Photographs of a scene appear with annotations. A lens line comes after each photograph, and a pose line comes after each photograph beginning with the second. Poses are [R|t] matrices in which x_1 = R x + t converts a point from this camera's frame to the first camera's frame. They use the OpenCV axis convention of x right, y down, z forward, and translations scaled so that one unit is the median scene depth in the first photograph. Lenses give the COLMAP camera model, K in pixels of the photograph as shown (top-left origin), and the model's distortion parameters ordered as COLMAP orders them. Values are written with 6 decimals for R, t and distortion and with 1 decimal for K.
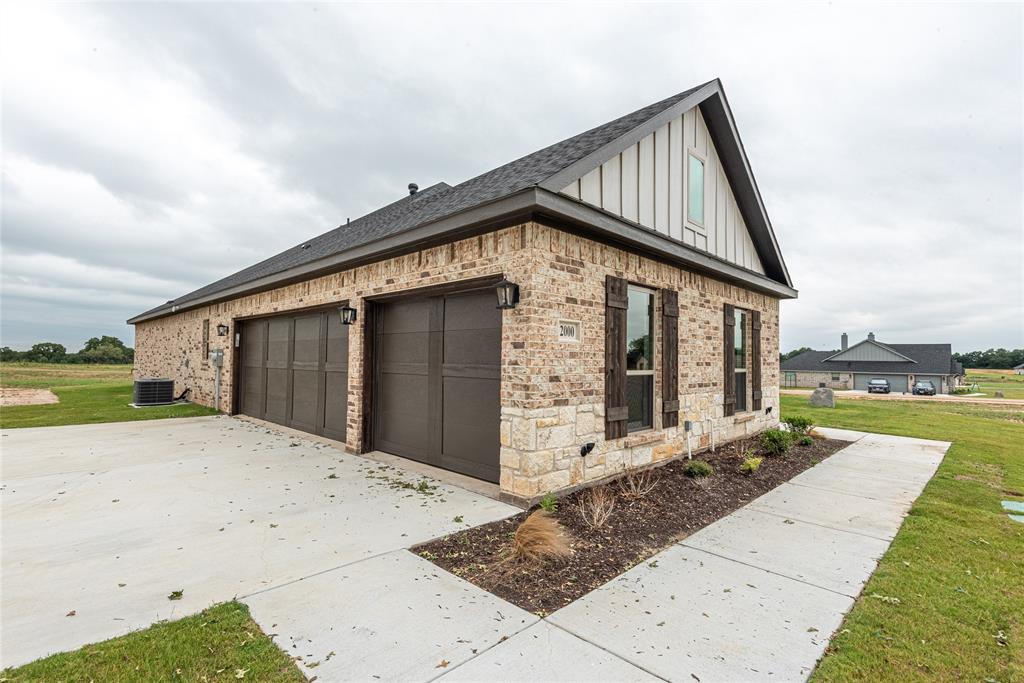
lens RADIAL K [[471.2, 0, 508.8], [0, 471.2, 344.3], [0, 0, 1]] dist [0.021705, -0.013759]
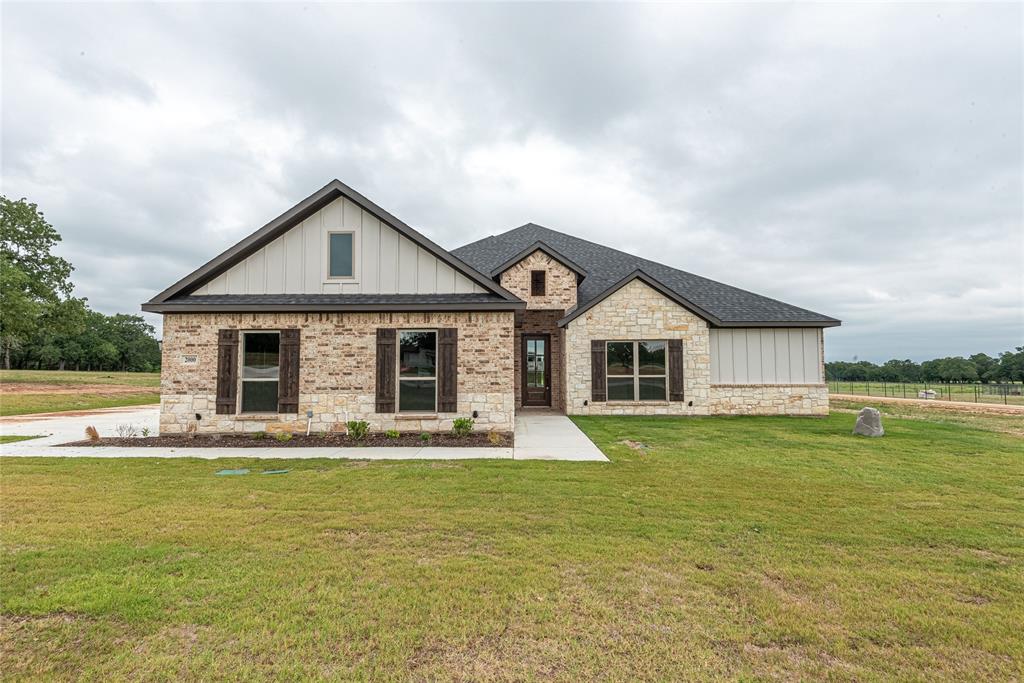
lens RADIAL K [[471.2, 0, 508.8], [0, 471.2, 344.3], [0, 0, 1]] dist [0.021705, -0.013759]
pose [[0.706351, -0.052169, -0.705936, 2.478946], [0.036682, 0.998638, -0.037097, 0.032620], [0.706910, 0.000309, 0.707303, 0.468053]]
